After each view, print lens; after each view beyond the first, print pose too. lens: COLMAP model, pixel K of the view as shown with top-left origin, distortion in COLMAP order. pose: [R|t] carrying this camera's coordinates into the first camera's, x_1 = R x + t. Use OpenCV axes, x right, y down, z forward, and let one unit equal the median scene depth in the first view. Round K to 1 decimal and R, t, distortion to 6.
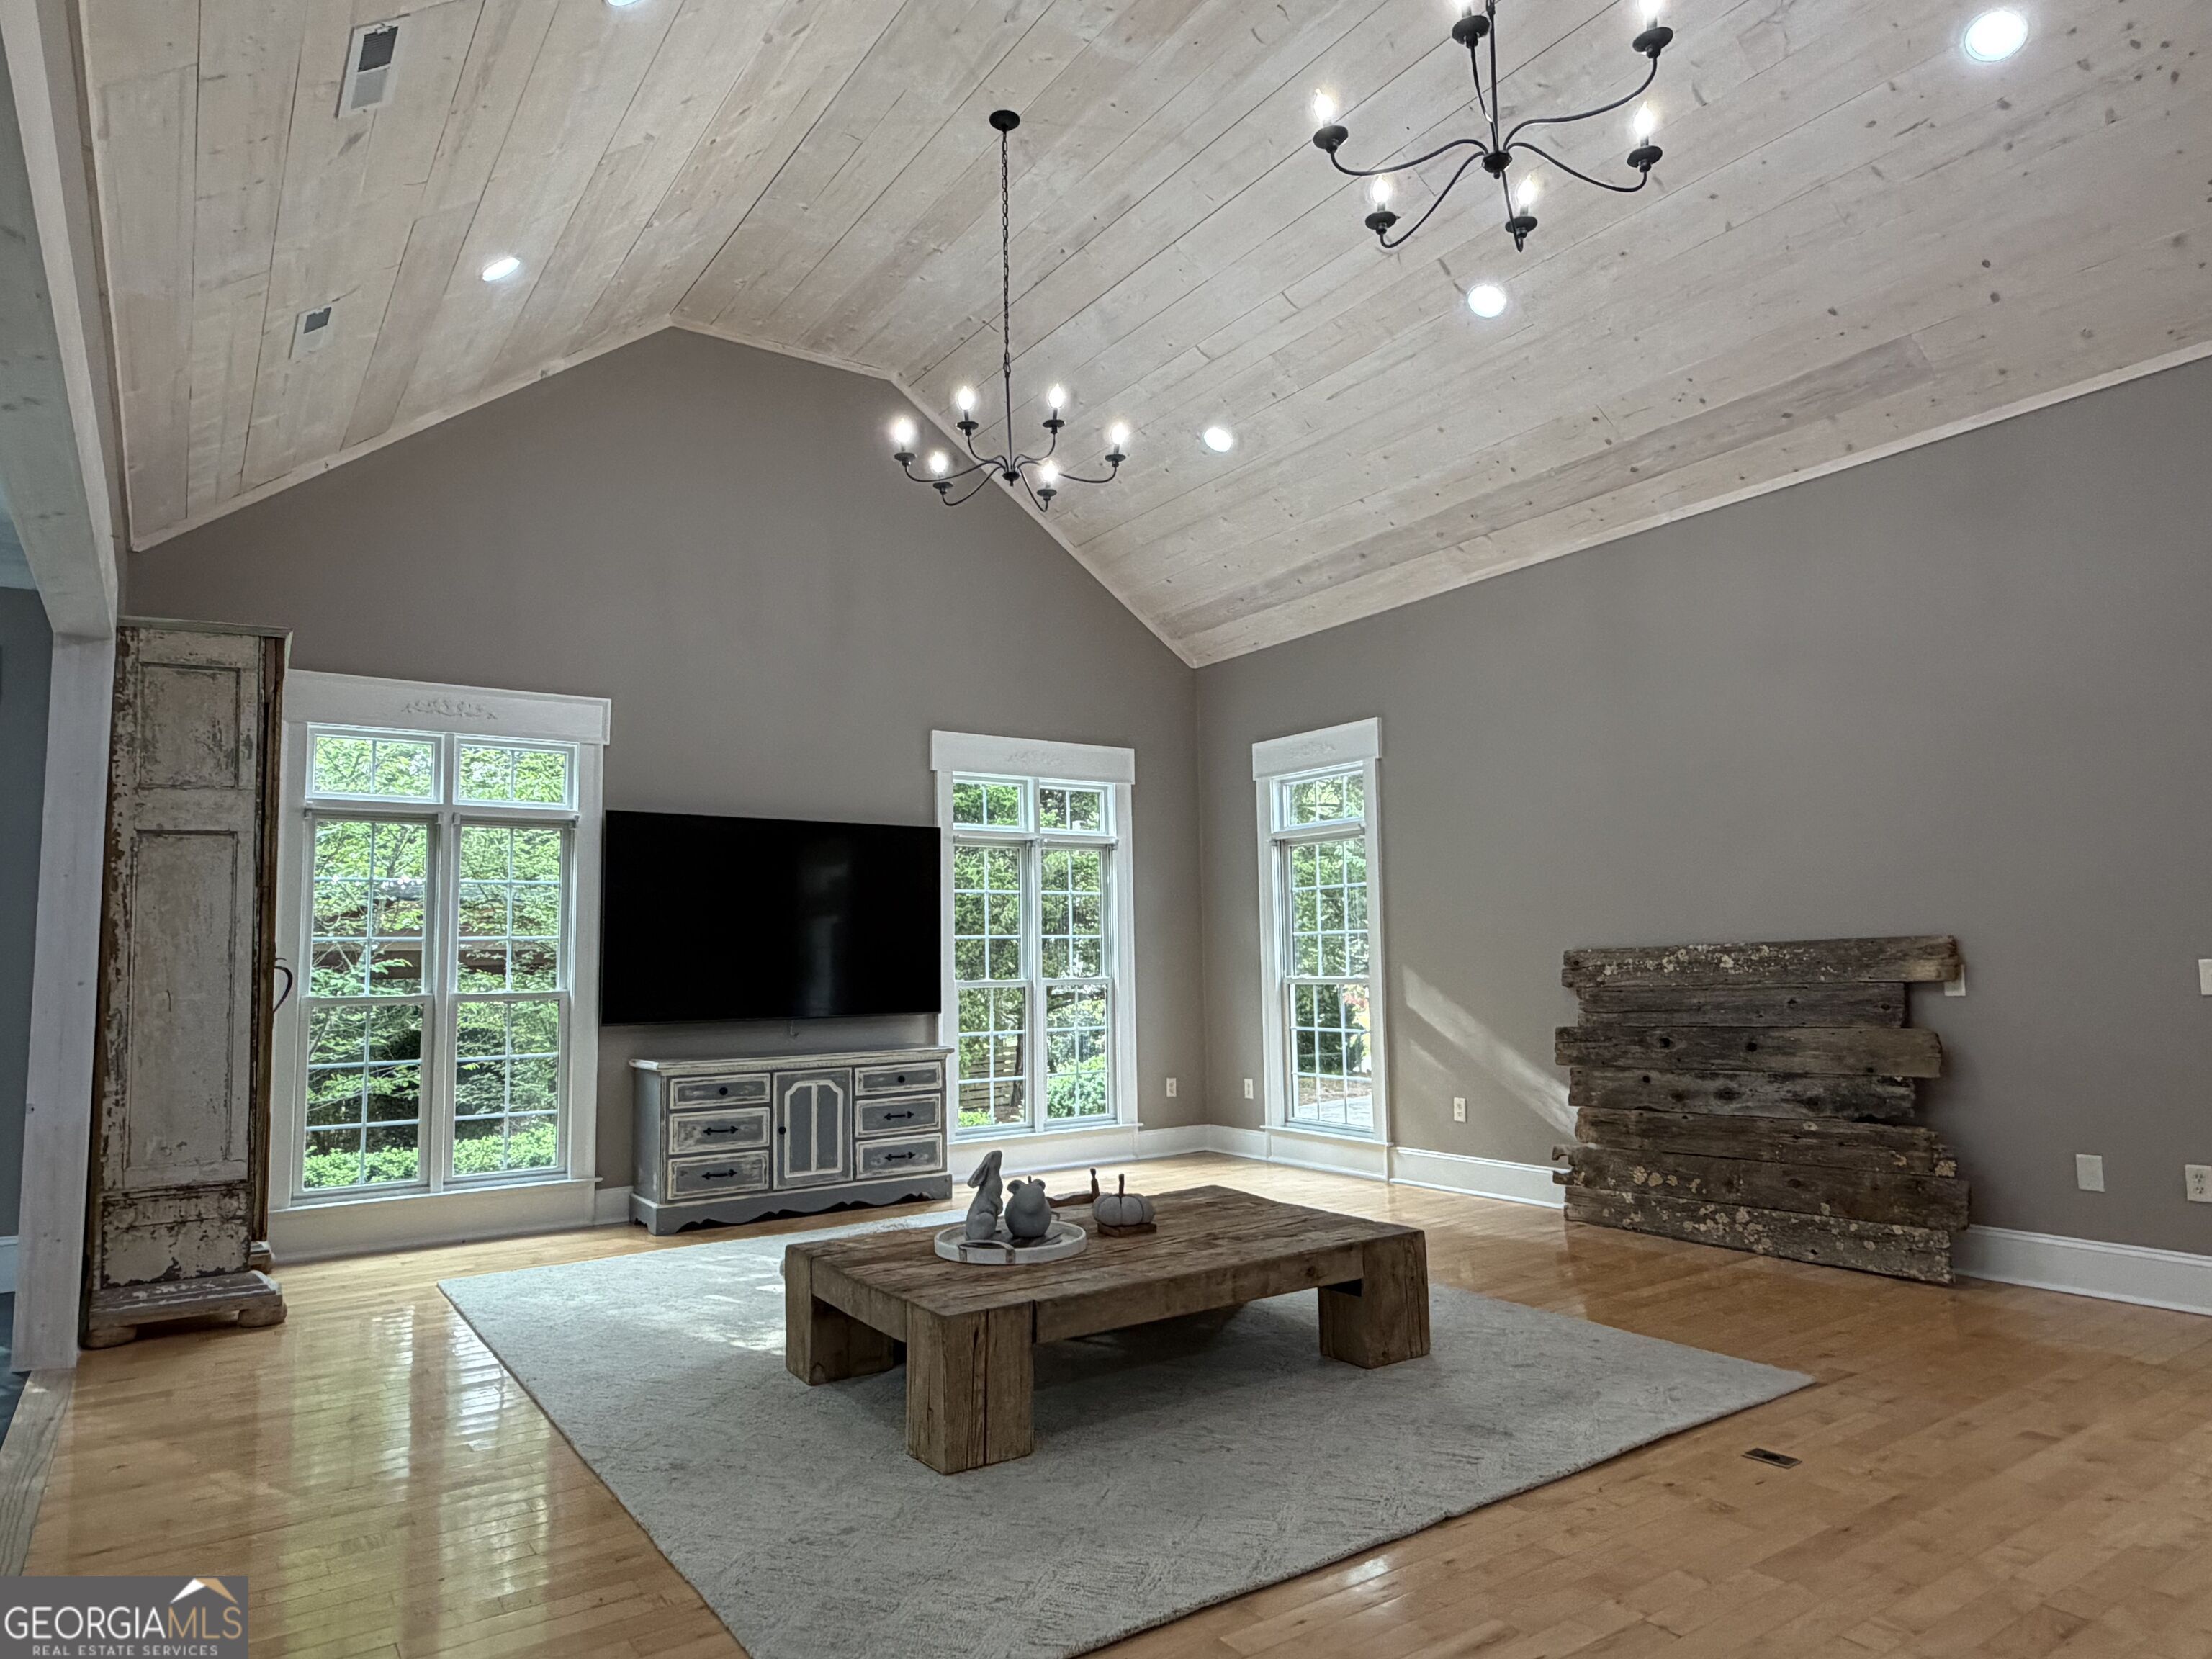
lens RADIAL K [[1346.0, 0, 1106.6], [0, 1346.0, 828.6], [0, 0, 1]] dist [0.007023, -0.000082]
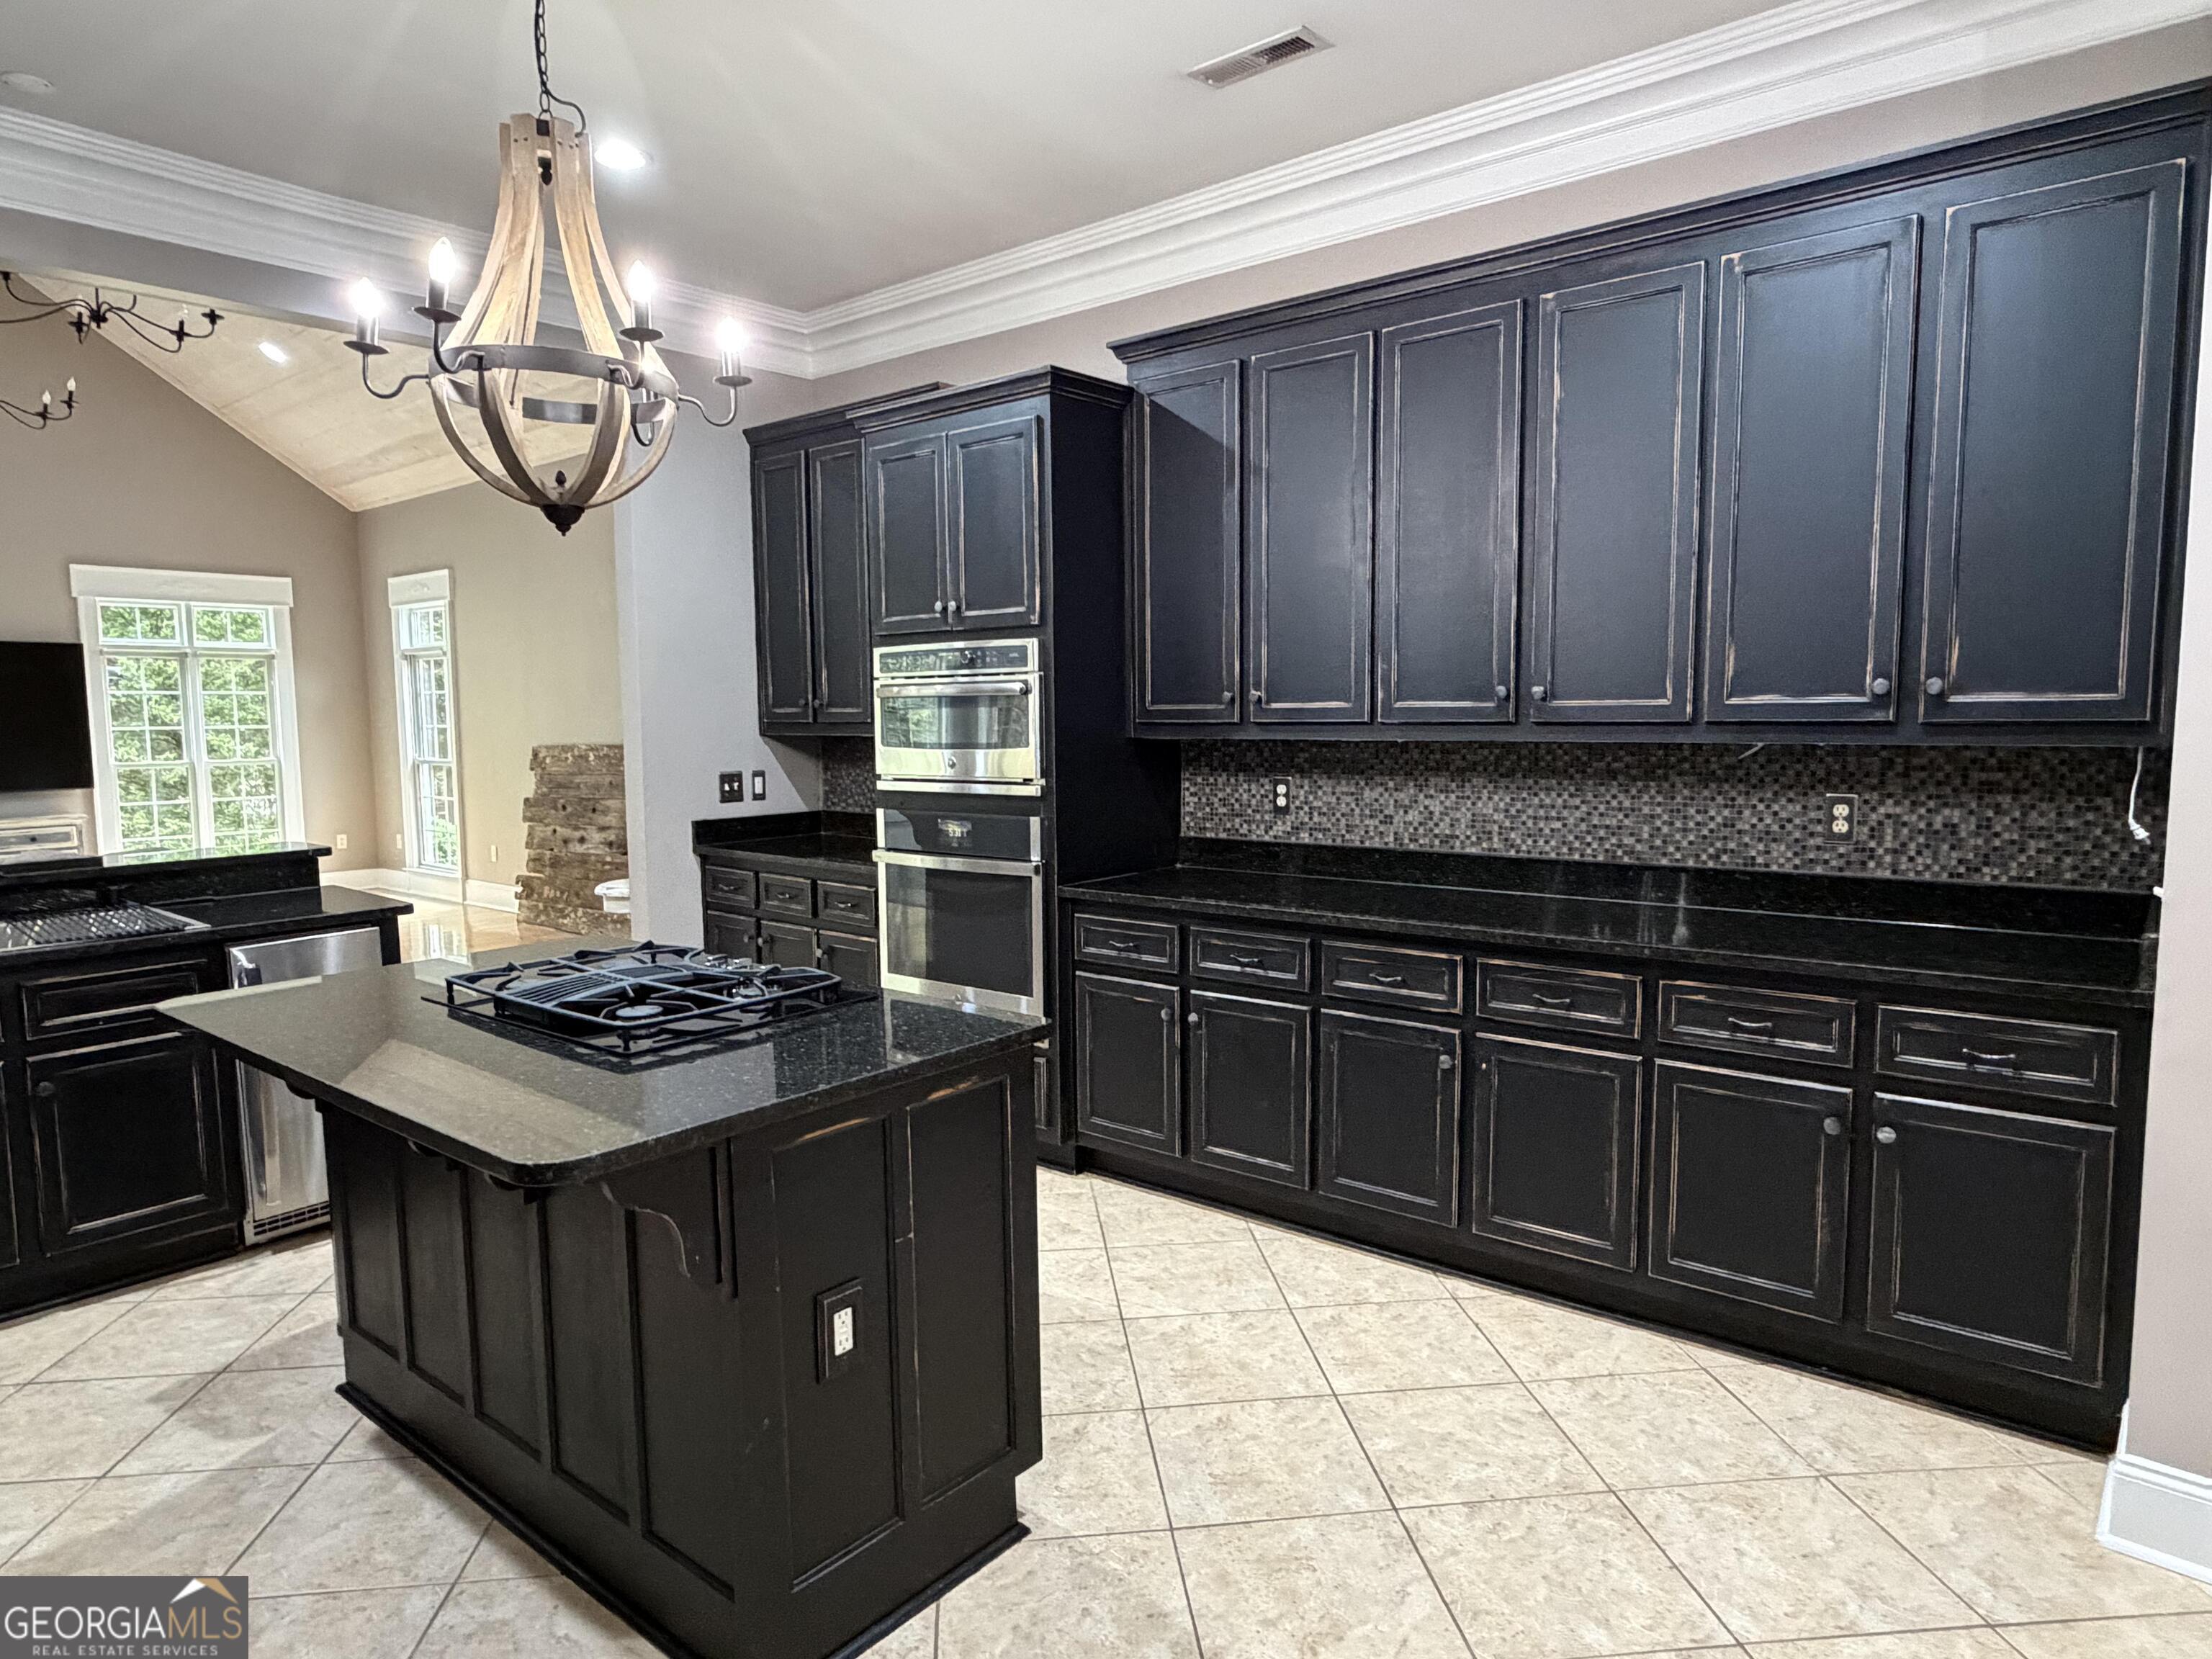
lens RADIAL K [[1326.2, 0, 1101.9], [0, 1326.2, 841.6], [0, 0, 1]] dist [0.001524, 0.000725]
pose [[0.963553, -0.018576, 0.266870, 0.566784], [-0.033000, 0.981714, 0.187482, -0.102773], [-0.265473, -0.189456, 0.945320, -0.576753]]
